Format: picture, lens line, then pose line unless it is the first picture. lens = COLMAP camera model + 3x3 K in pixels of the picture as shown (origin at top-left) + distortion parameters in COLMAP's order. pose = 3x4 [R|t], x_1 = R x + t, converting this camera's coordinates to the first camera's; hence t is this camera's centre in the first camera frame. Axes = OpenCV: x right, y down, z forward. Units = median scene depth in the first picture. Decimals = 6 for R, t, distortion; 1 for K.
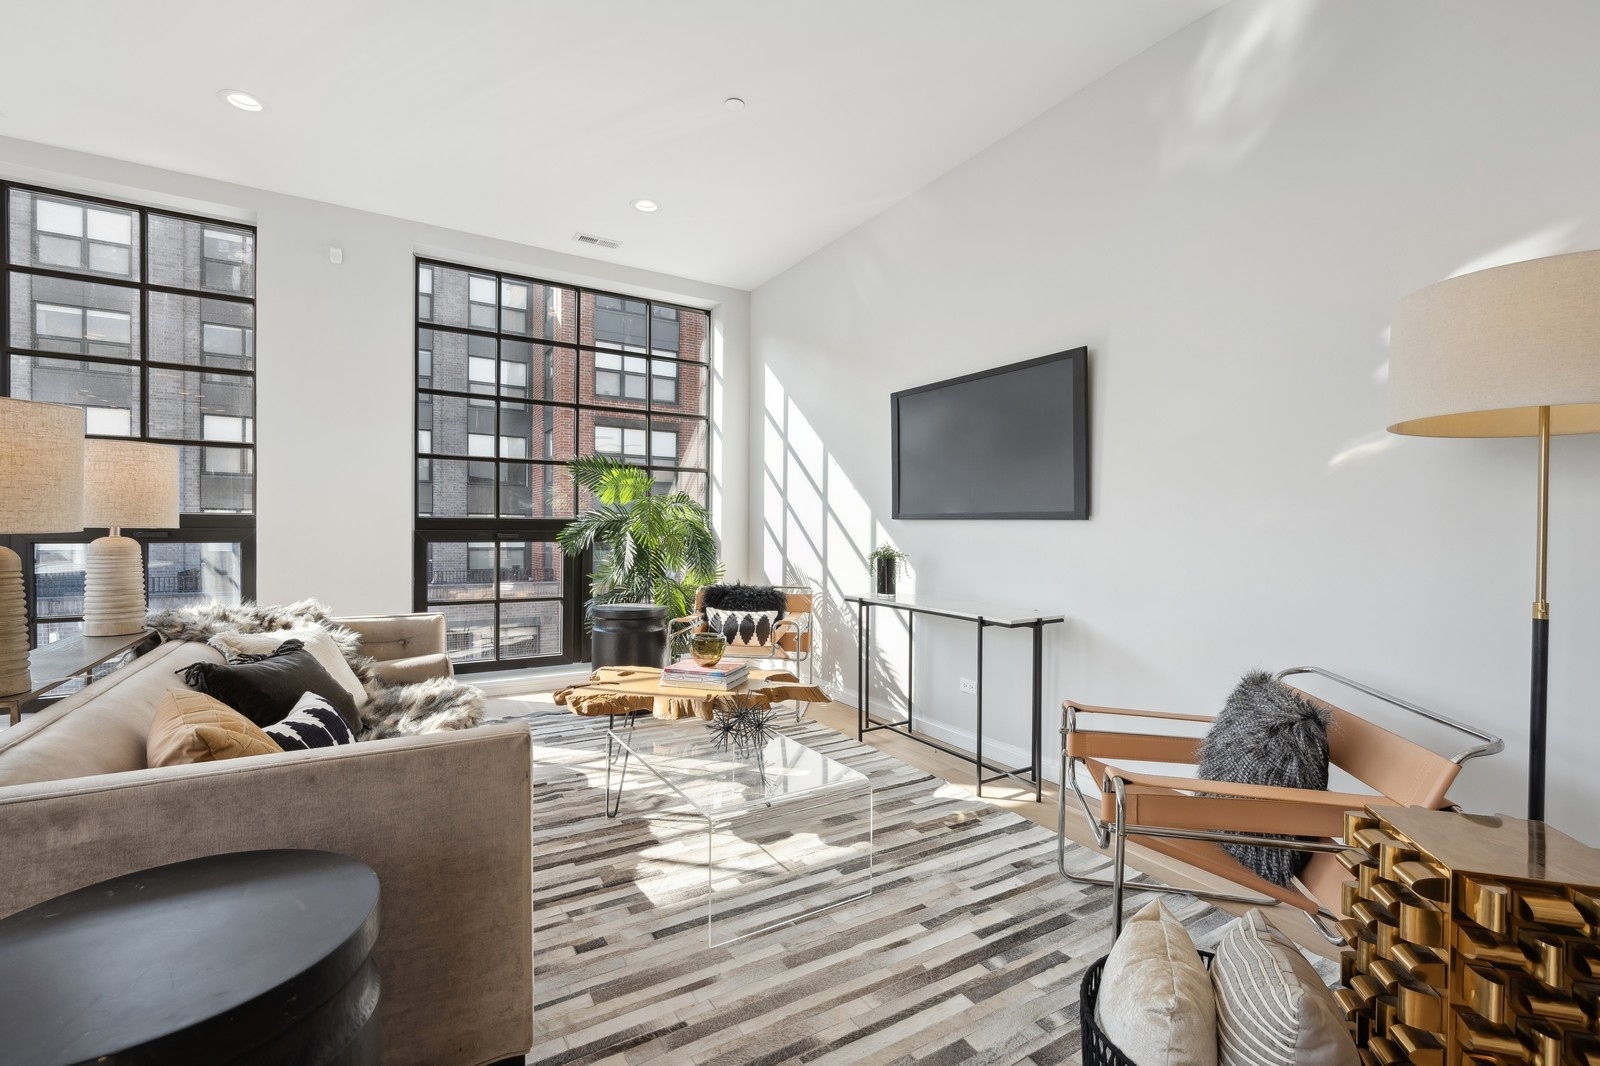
lens RADIAL K [[708.7, 0, 800.0], [0, 708.7, 533.0], [0, 0, 1]] dist [-0.001643, -0.000159]
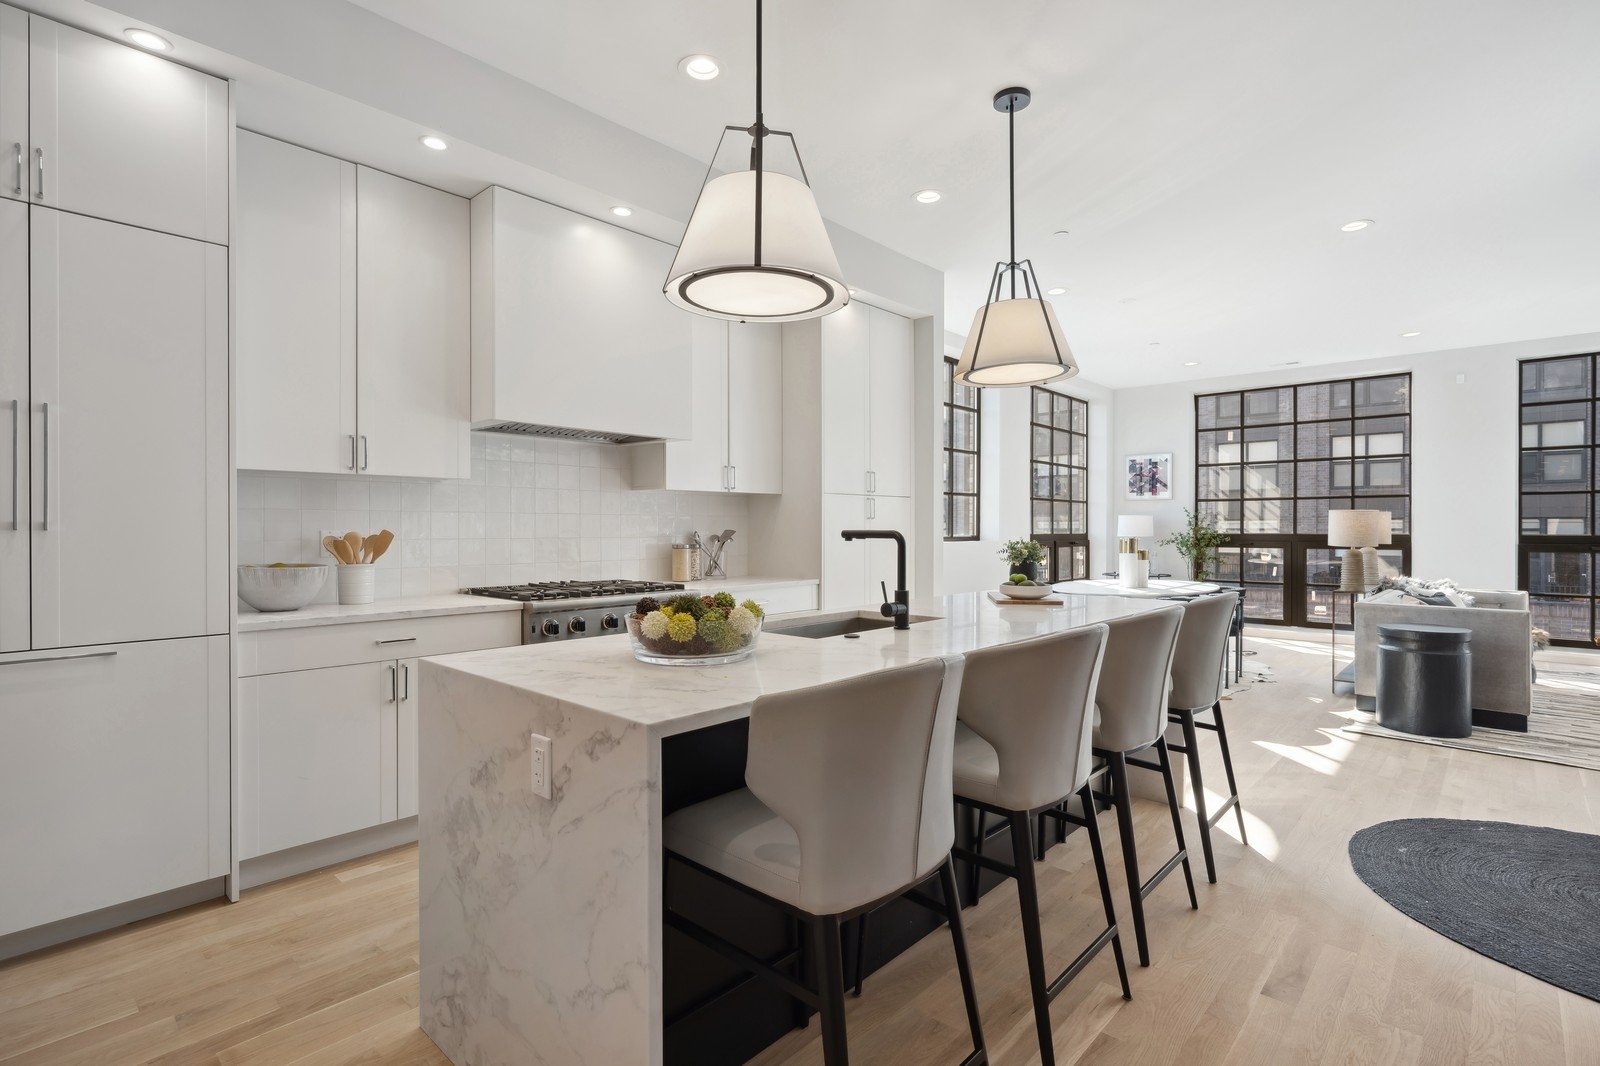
lens RADIAL K [[766.5, 0, 800.0], [0, 766.5, 533.0], [0, 0, 1]] dist [-0.001094, -0.000132]
pose [[0.275367, -0.003906, -0.961331, 0.644945], [-0.004210, 0.999977, -0.005269, -0.012752], [0.961330, 0.005498, 0.275345, -0.985078]]
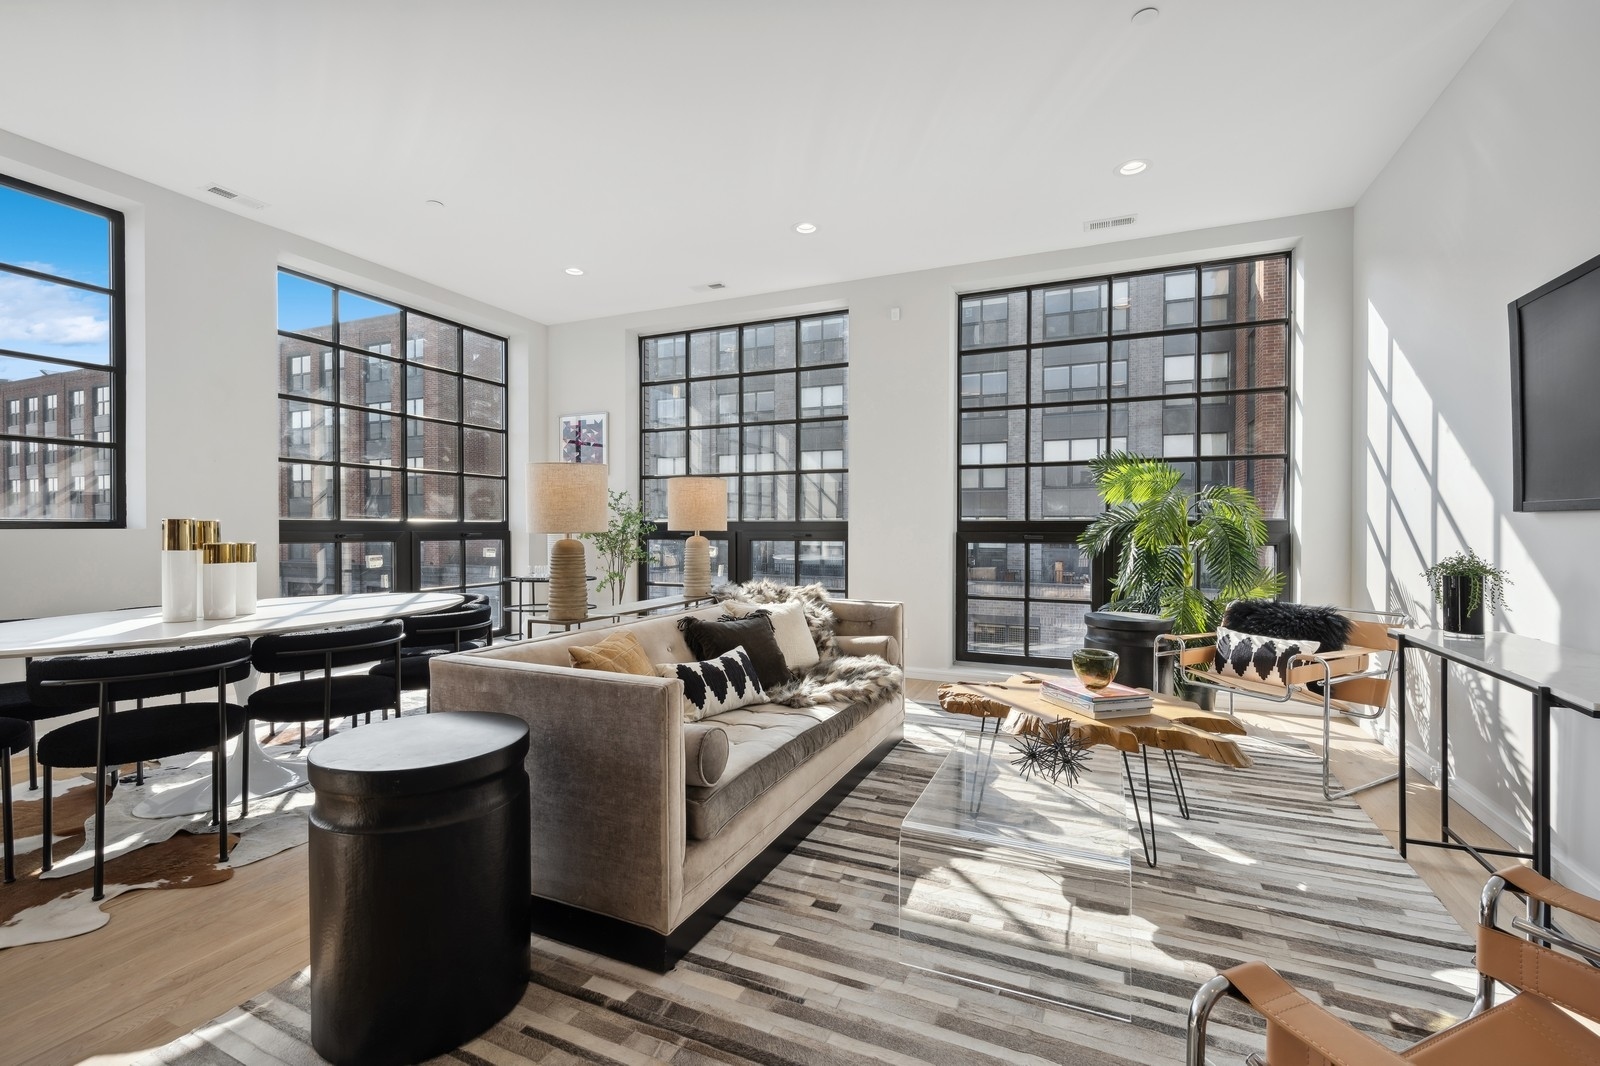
lens RADIAL K [[695.9, 0, 800.0], [0, 695.9, 533.0], [0, 0, 1]] dist [-0.000307, 0.000863]
pose [[0.564045, -0.001393, -0.825743, 0.268668], [-0.002073, 0.999993, -0.003104, 0.001465], [0.825742, 0.003462, 0.564038, 0.162106]]
